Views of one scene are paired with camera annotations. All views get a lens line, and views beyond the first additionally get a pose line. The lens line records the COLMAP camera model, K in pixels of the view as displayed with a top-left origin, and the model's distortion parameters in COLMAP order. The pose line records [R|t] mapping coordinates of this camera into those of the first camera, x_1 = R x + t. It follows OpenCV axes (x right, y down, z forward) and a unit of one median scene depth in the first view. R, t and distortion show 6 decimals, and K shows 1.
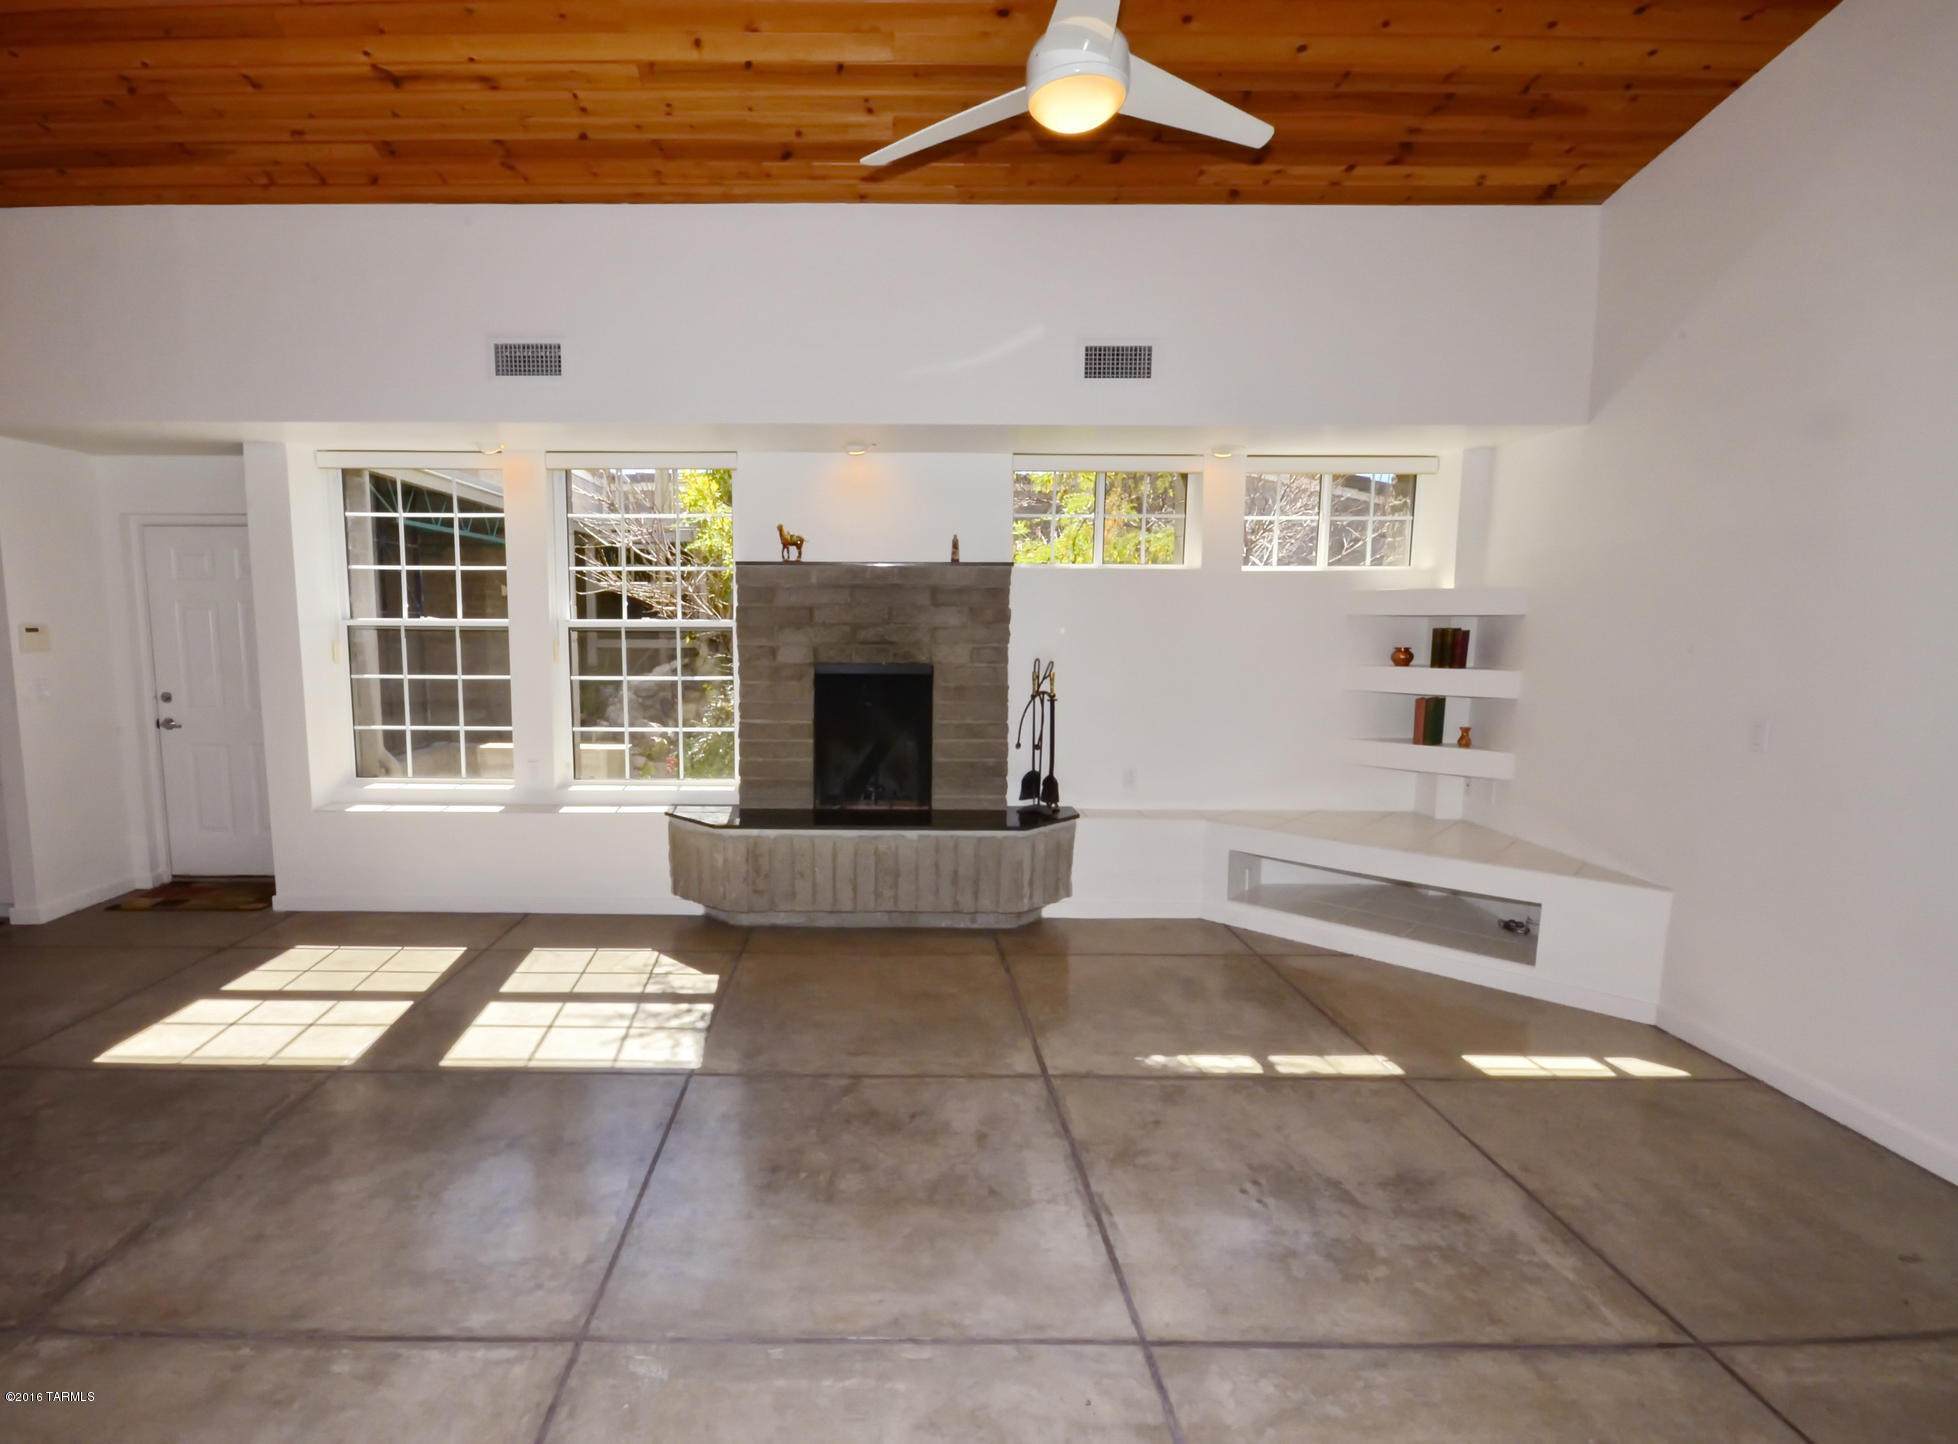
lens RADIAL K [[949.5, 0, 880.6], [0, 949.5, 732.0], [0, 0, 1]] dist [-0.009405, 0.000432]
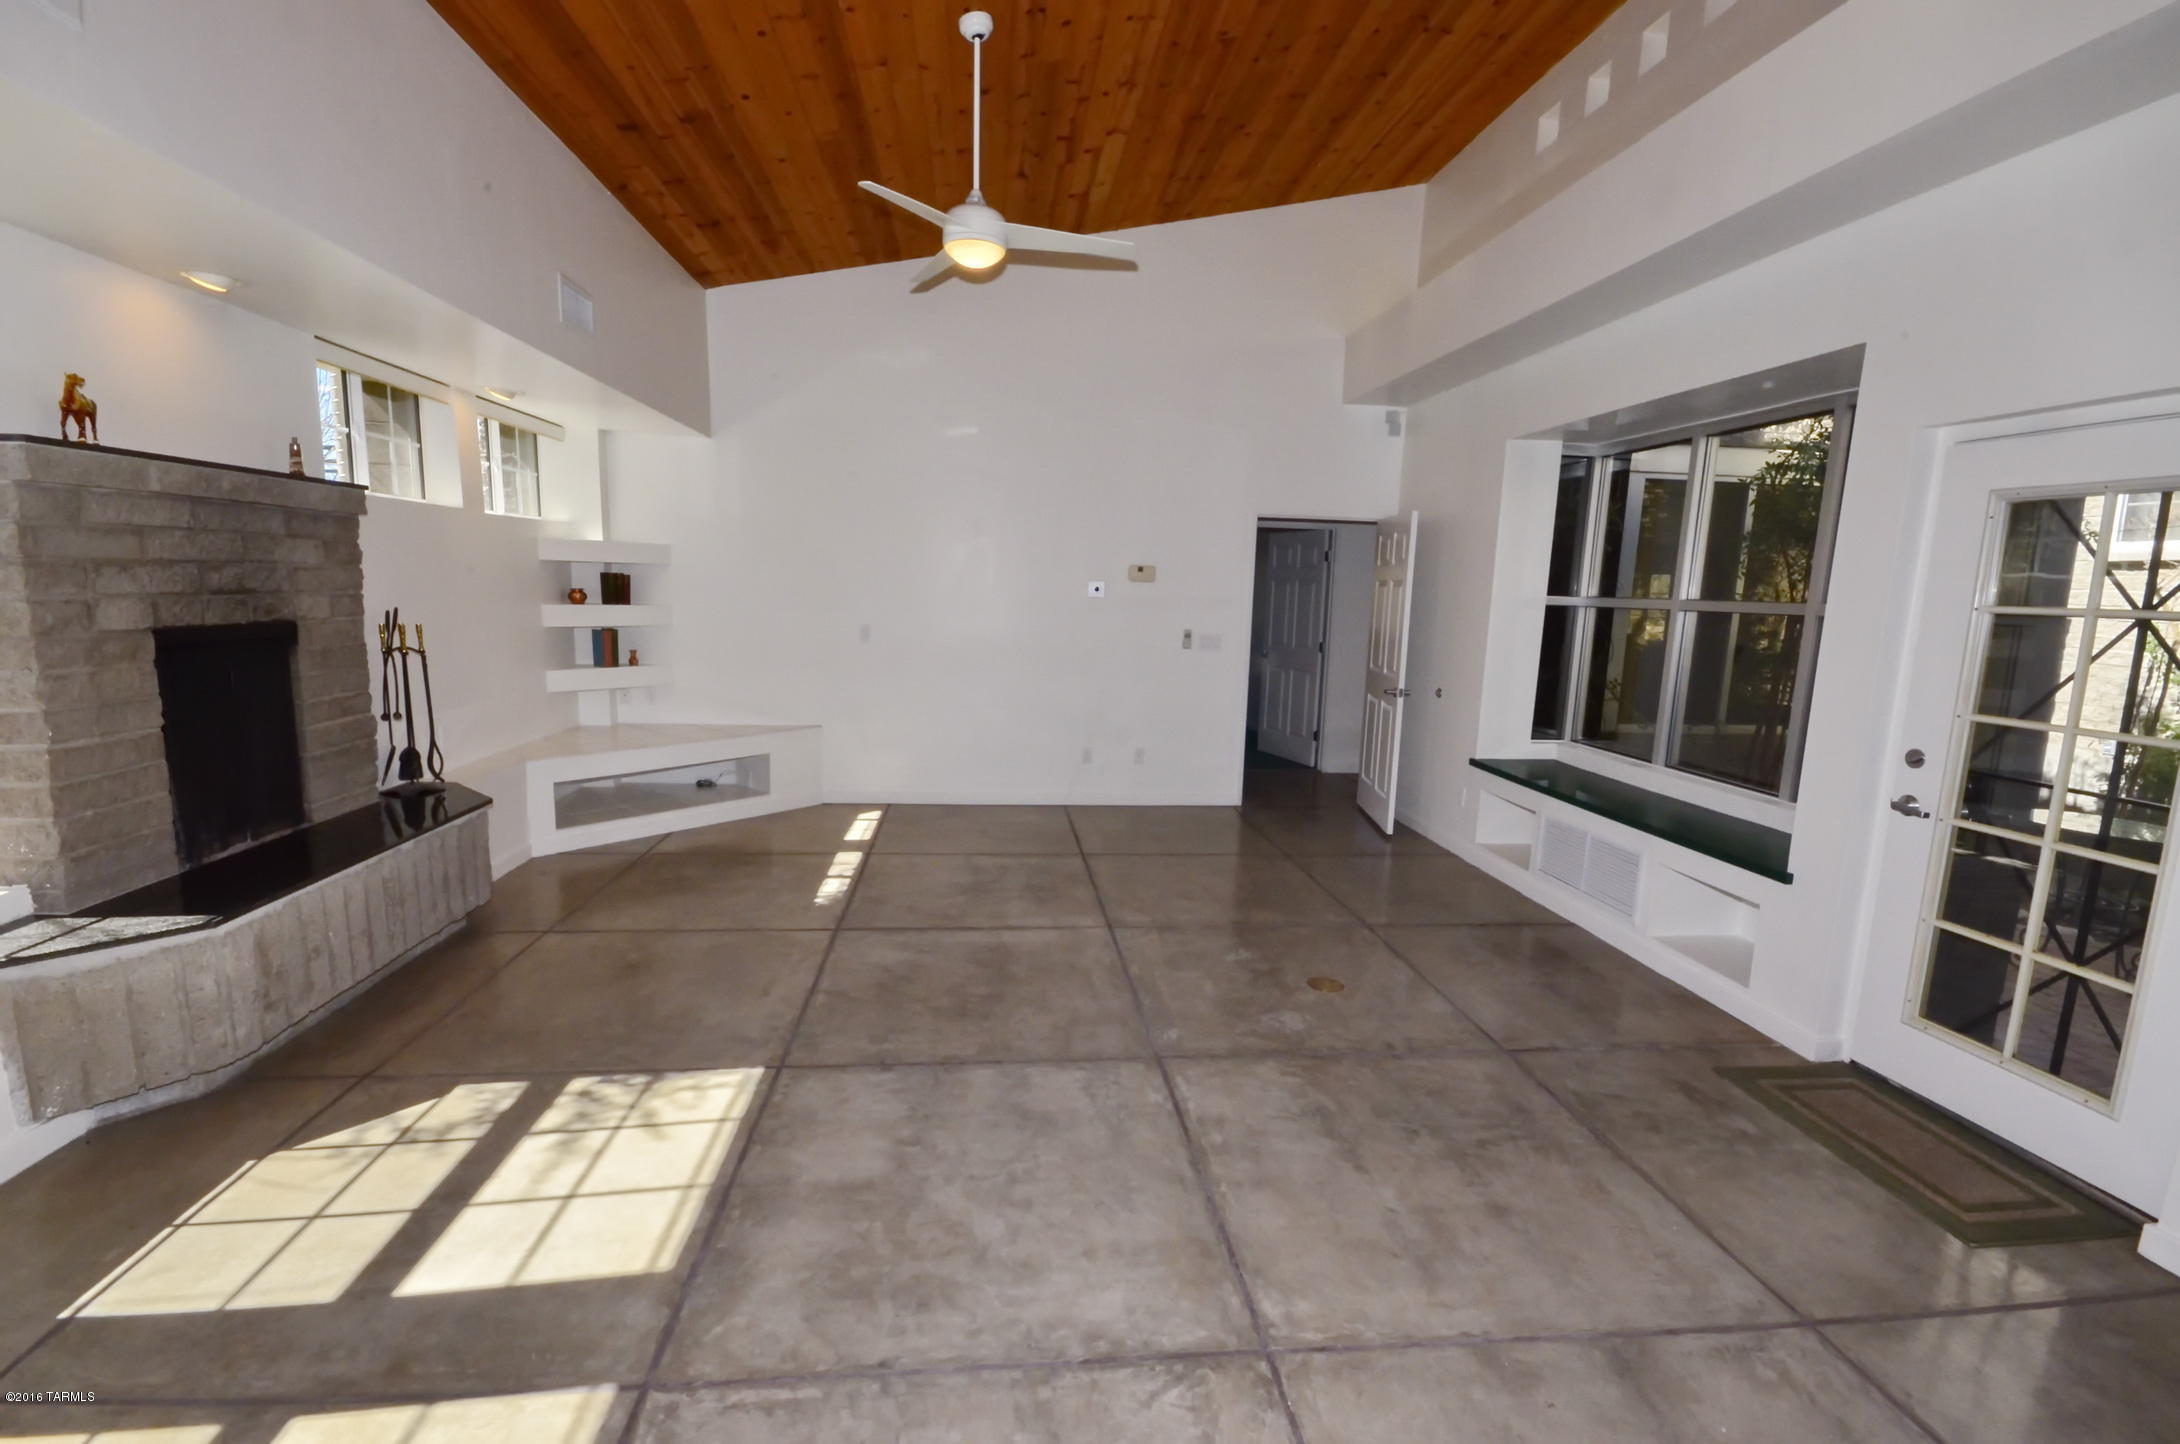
lens RADIAL K [[954.8, 0, 1089.6], [0, 954.8, 726.2], [0, 0, 1]] dist [-0.016475, -0.000977]
pose [[-0.115184, -0.153107, 0.981474, -0.729425], [0.080172, 0.983394, 0.162815, -0.062301], [-0.990104, 0.097441, -0.100997, 0.508597]]
